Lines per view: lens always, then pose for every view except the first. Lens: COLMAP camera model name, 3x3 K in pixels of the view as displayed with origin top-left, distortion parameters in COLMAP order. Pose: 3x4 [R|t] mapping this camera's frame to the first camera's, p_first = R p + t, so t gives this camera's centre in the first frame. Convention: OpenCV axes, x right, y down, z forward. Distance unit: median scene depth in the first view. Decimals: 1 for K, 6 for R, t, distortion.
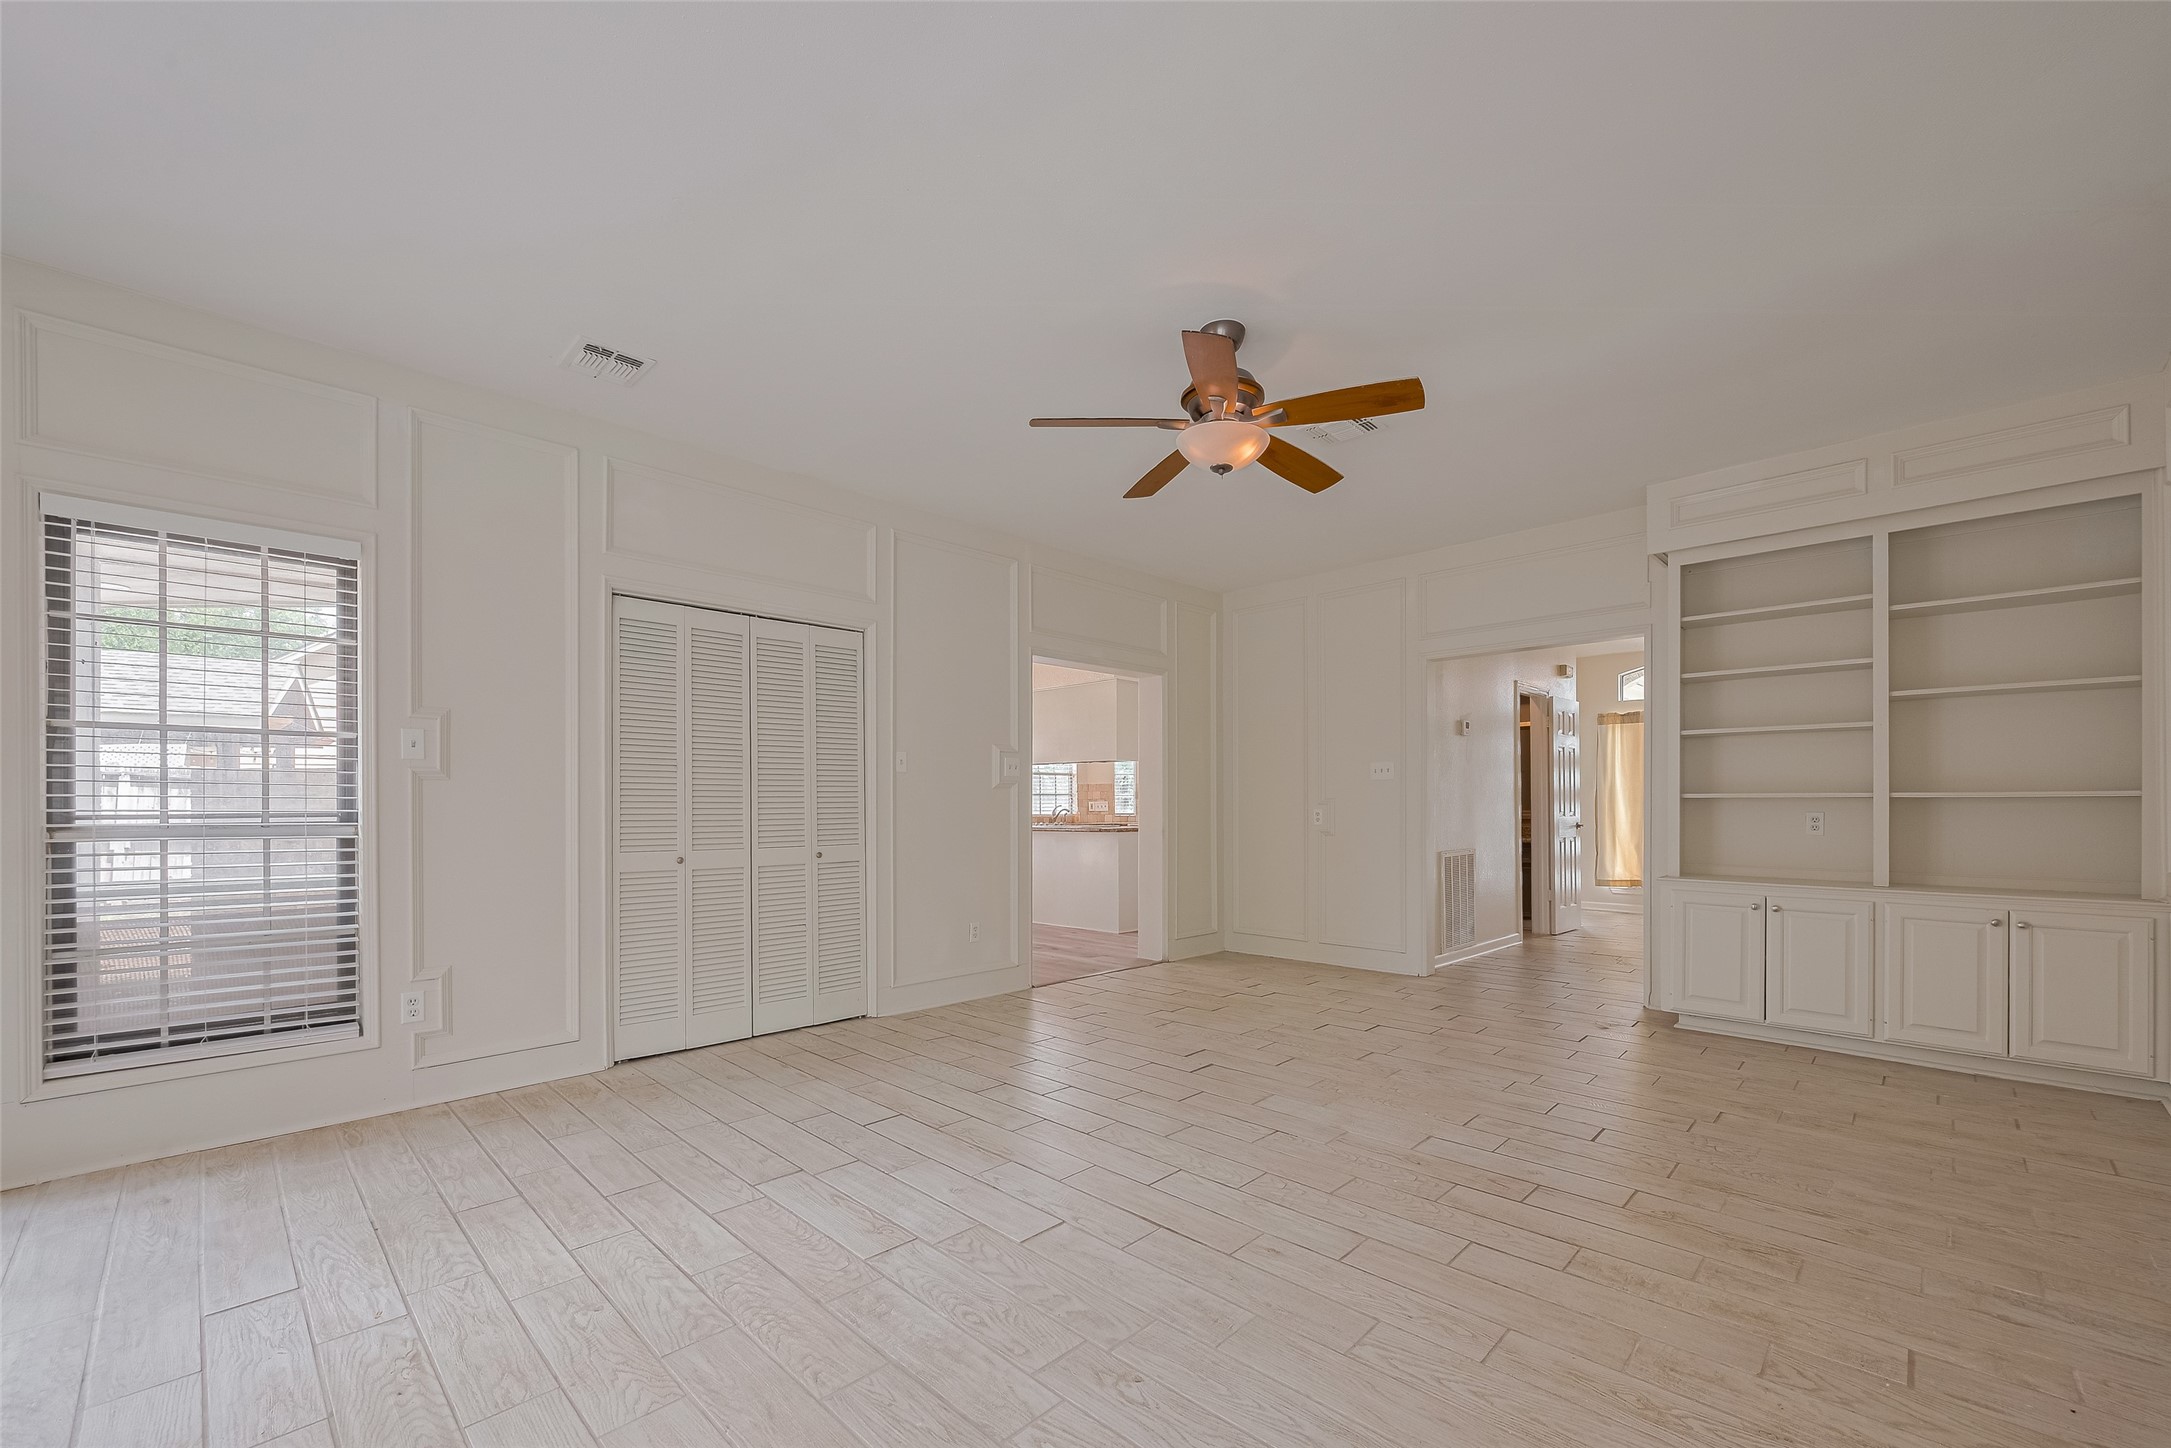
lens RADIAL K [[893.7, 0, 1082.4], [0, 893.7, 818.0], [0, 0, 1]] dist [-0.003238, -0.000371]
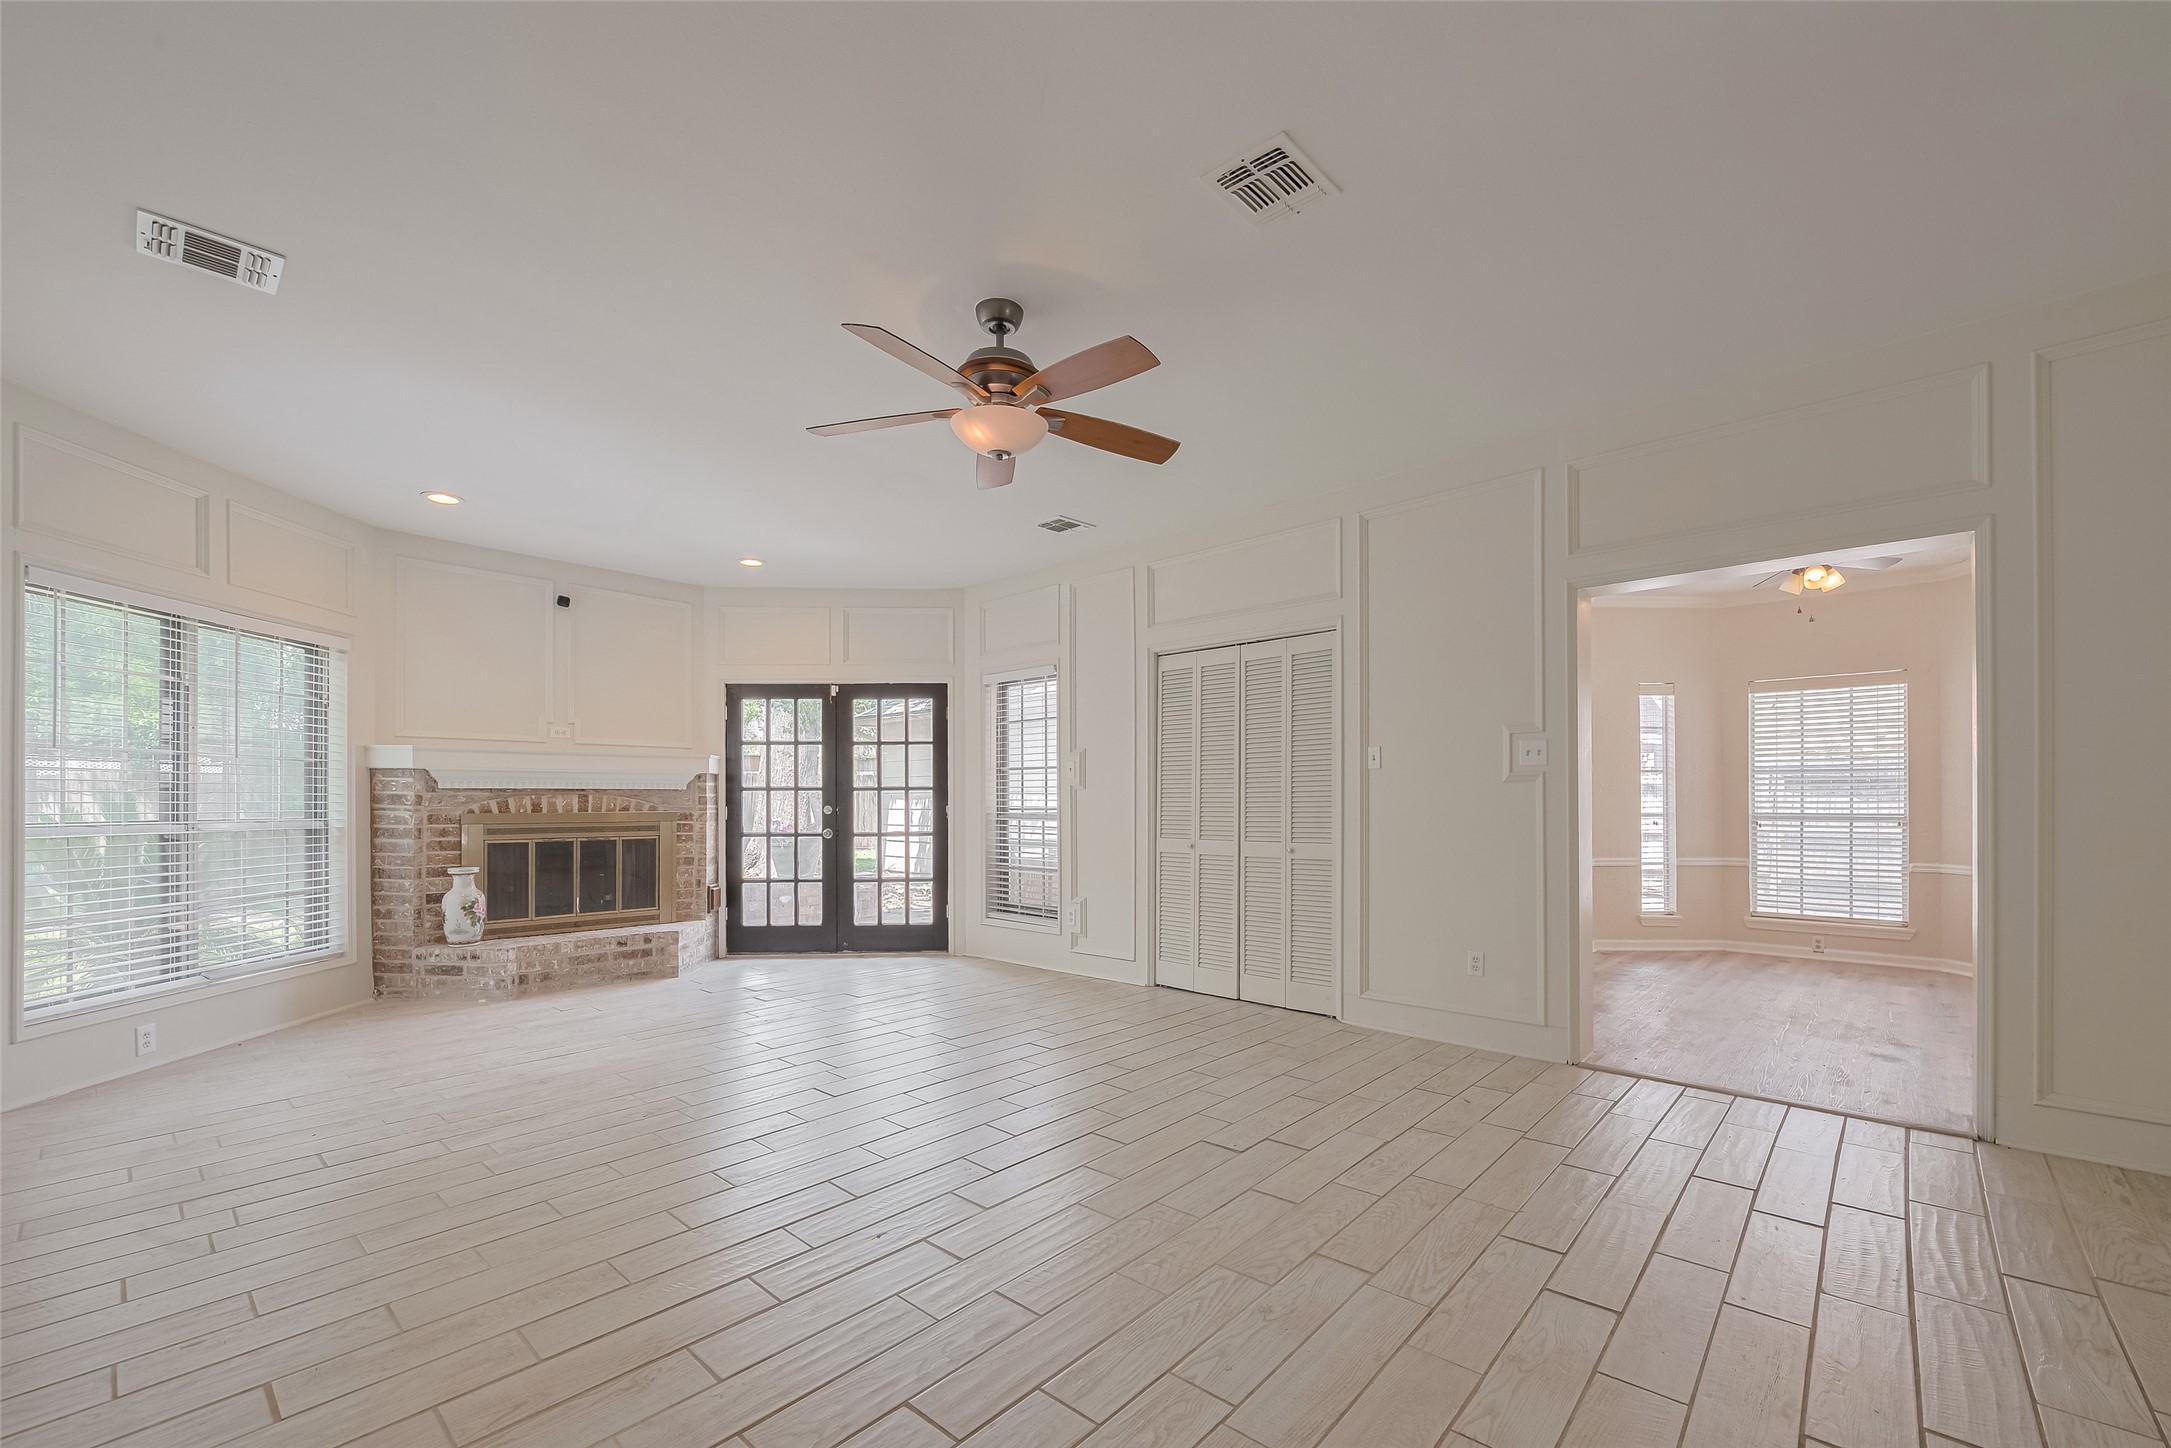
lens RADIAL K [[860.1, 0, 1087.7], [0, 860.1, 809.4], [0, 0, 1]] dist [-0.001262, -0.000074]
pose [[0.043974, 0.007252, -0.999006, 0.793399], [-0.013803, 0.999883, 0.006651, -0.012963], [0.998937, 0.013496, 0.044069, 0.778905]]
